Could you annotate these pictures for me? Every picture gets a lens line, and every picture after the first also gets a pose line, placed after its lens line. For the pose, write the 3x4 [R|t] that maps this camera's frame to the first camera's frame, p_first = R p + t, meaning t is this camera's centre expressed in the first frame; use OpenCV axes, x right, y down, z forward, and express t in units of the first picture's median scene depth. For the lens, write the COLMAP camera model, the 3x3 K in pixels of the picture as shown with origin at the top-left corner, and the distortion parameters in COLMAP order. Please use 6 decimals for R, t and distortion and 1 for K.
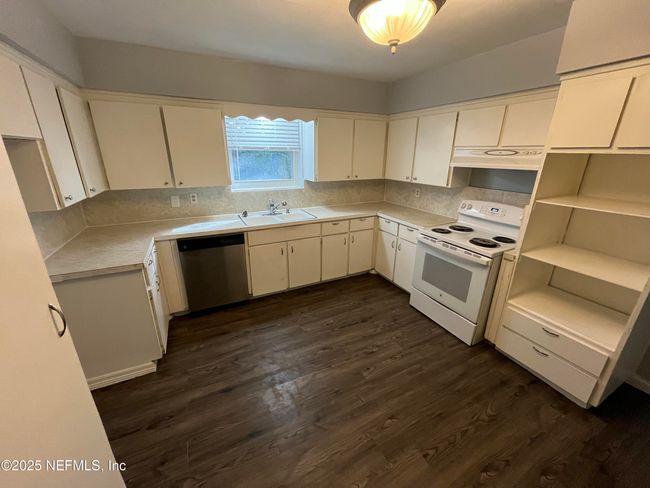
lens RADIAL K [[261.6, 0, 325.0], [0, 261.6, 244.0], [0, 0, 1]] dist [0.001268, 0.000147]
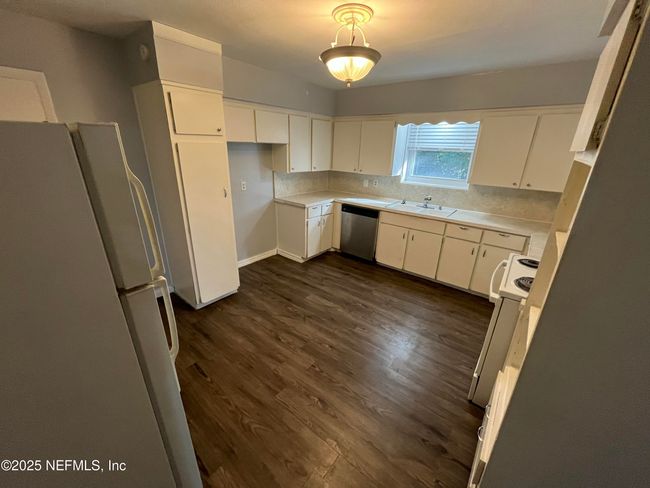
lens RADIAL K [[261.6, 0, 325.0], [0, 261.6, 244.0], [0, 0, 1]] dist [0.001268, 0.000147]
pose [[0.420177, 0.320643, -0.848905, 0.690676], [-0.322087, 0.927279, 0.190824, -0.046522], [0.848358, 0.193241, 0.492896, 0.113515]]
